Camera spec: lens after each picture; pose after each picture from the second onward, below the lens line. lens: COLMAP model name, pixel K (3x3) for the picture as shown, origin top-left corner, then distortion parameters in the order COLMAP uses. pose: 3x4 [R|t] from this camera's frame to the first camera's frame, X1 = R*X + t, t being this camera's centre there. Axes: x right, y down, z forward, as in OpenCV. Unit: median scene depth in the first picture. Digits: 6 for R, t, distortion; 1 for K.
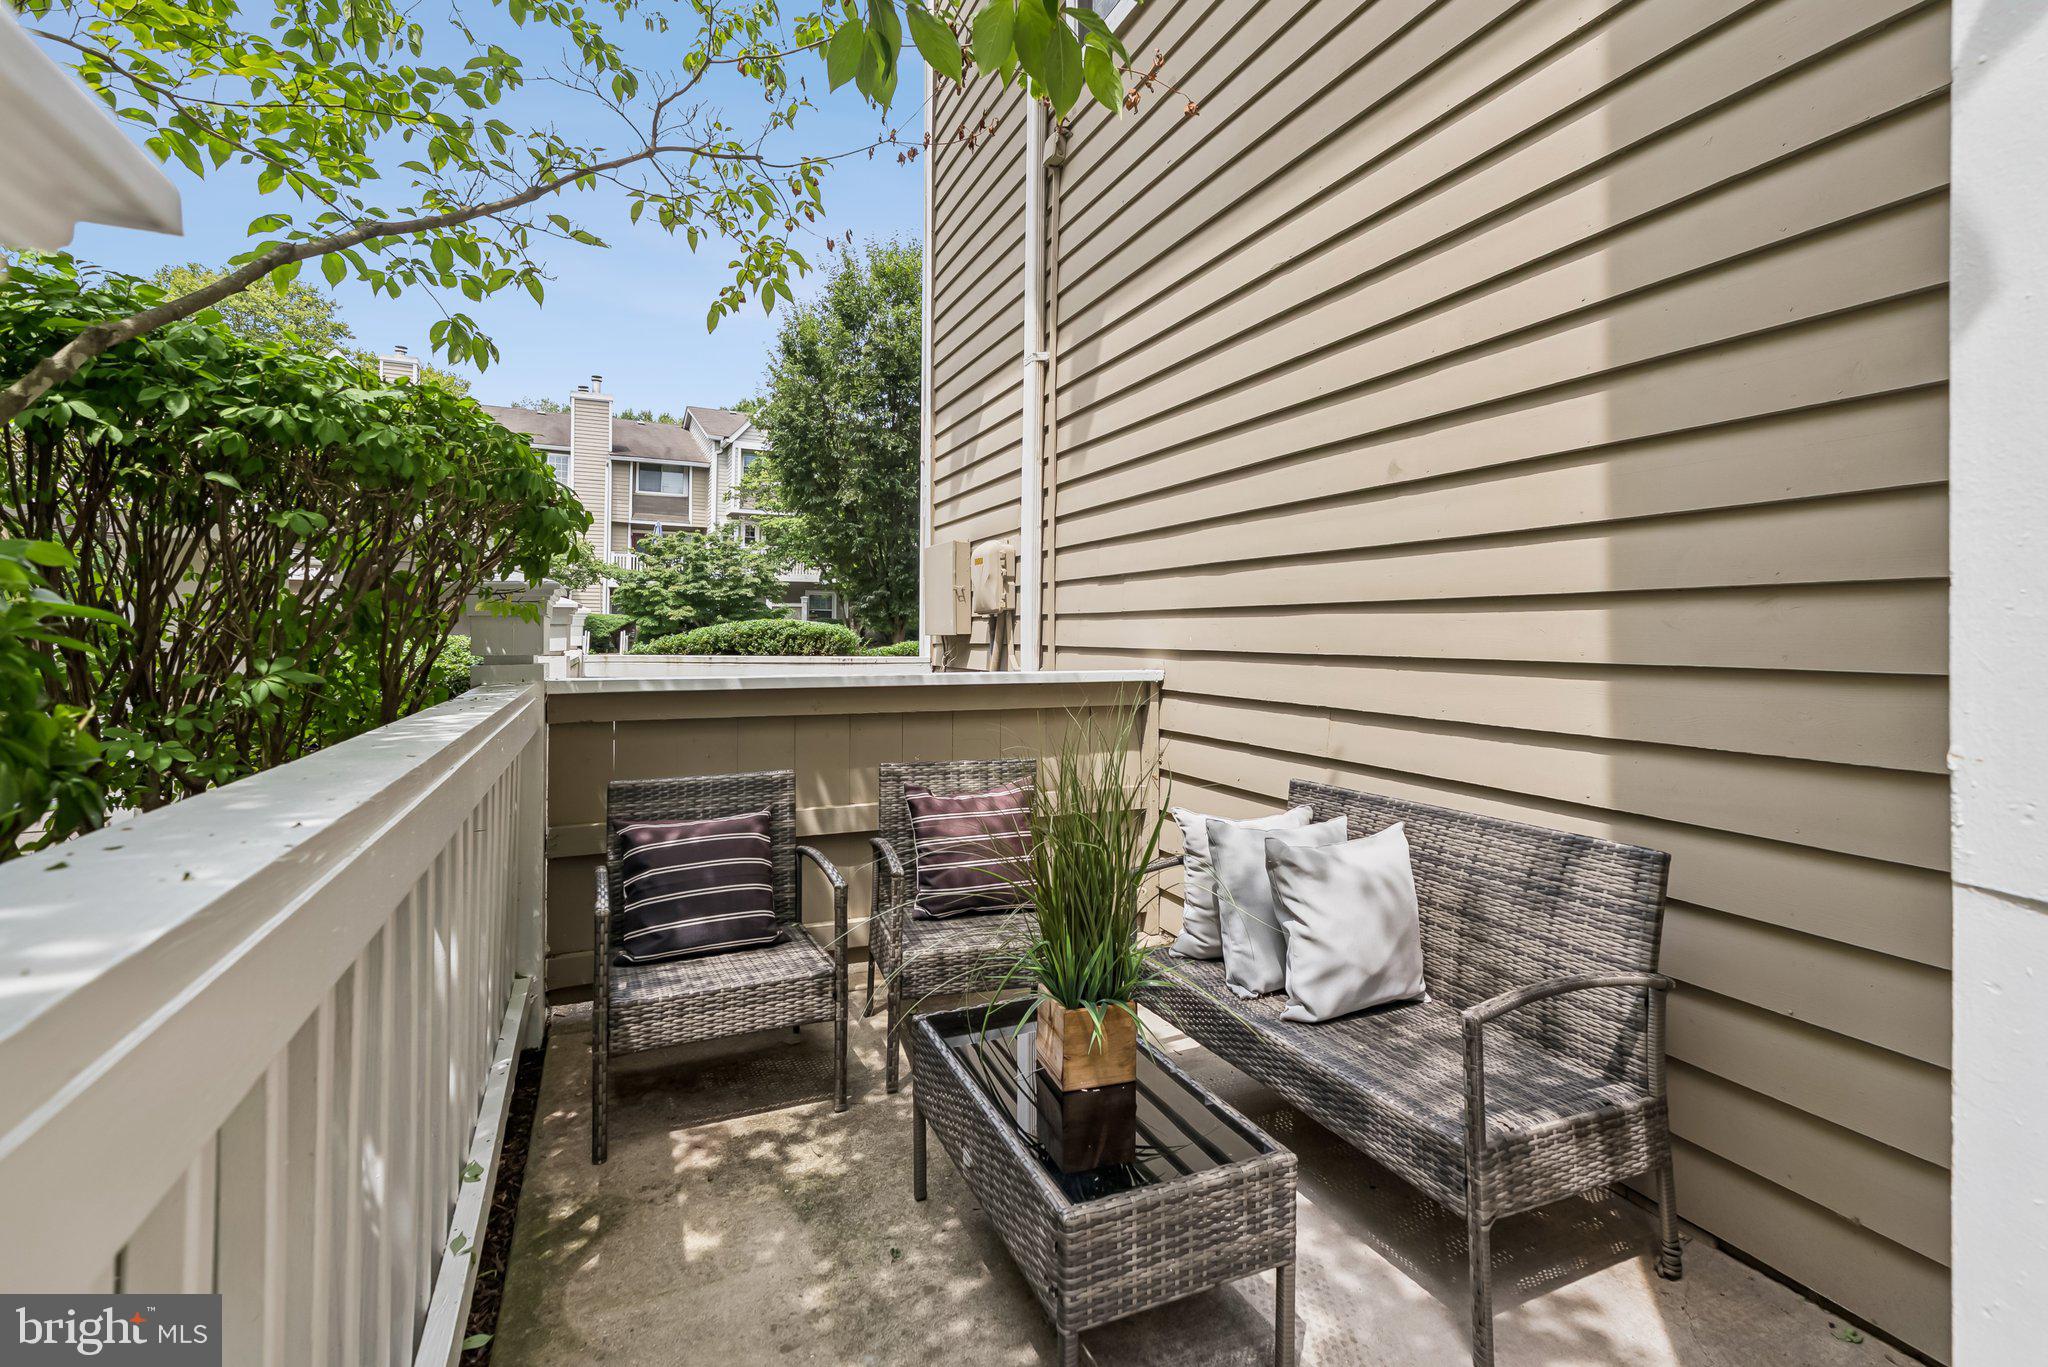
lens RADIAL K [[939.5, 0, 1028.1], [0, 939.5, 633.1], [0, 0, 1]] dist [0.004080, 0.004511]
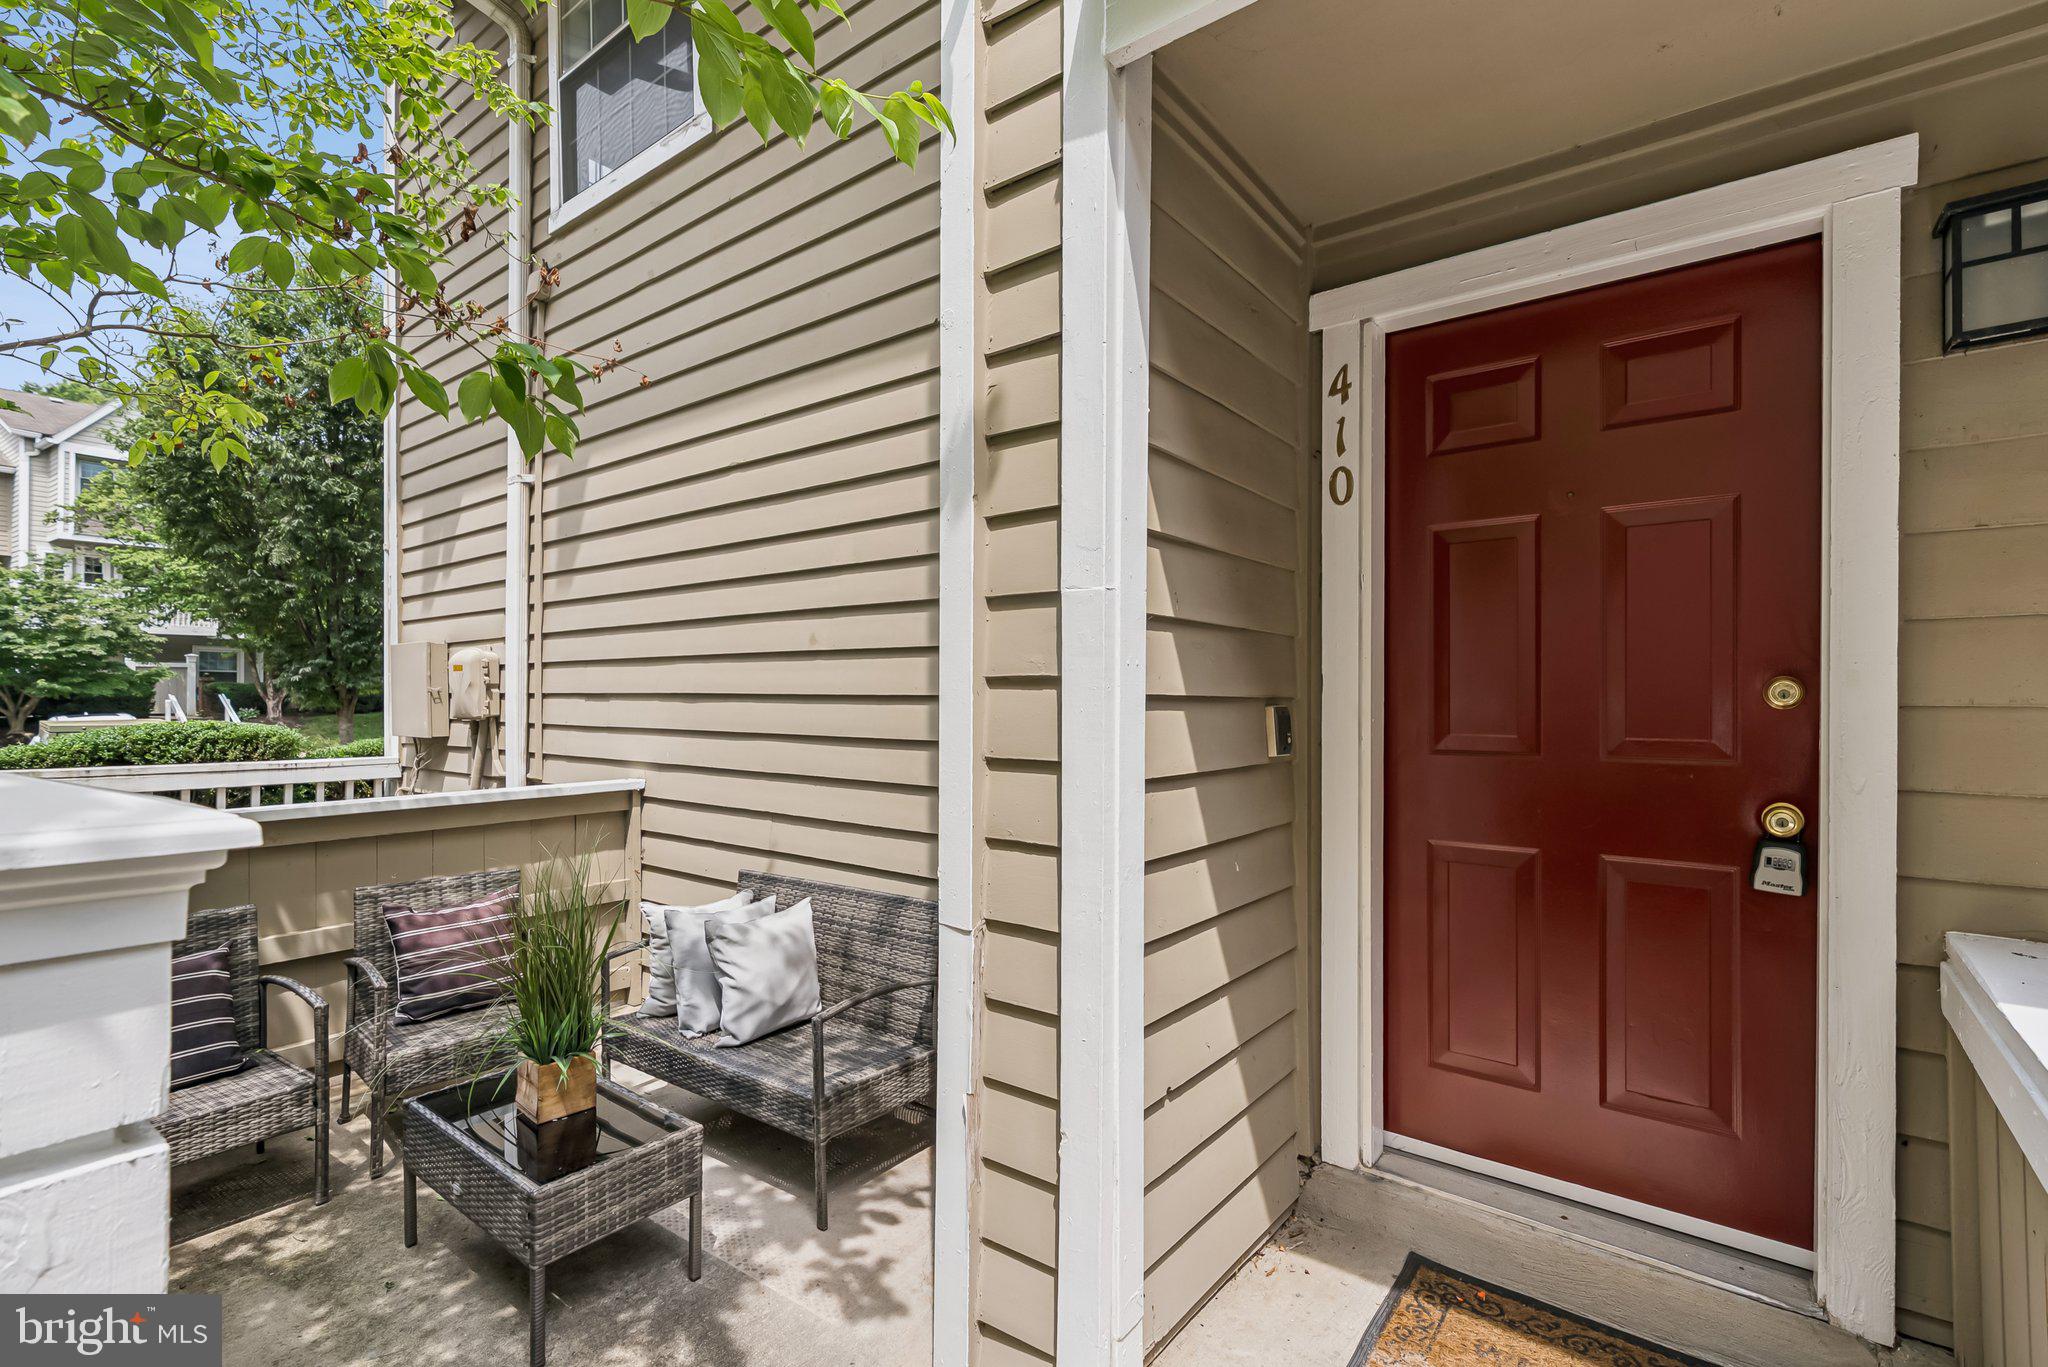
lens RADIAL K [[939.5, 0, 1032.5], [0, 939.5, 696.9], [0, 0, 1]] dist [0.004080, 0.004511]
pose [[0.877886, -0.005793, 0.478835, 0.010328], [0.002059, 0.999963, 0.008323, -0.104856], [-0.478866, -0.006320, 0.877865, -0.383324]]
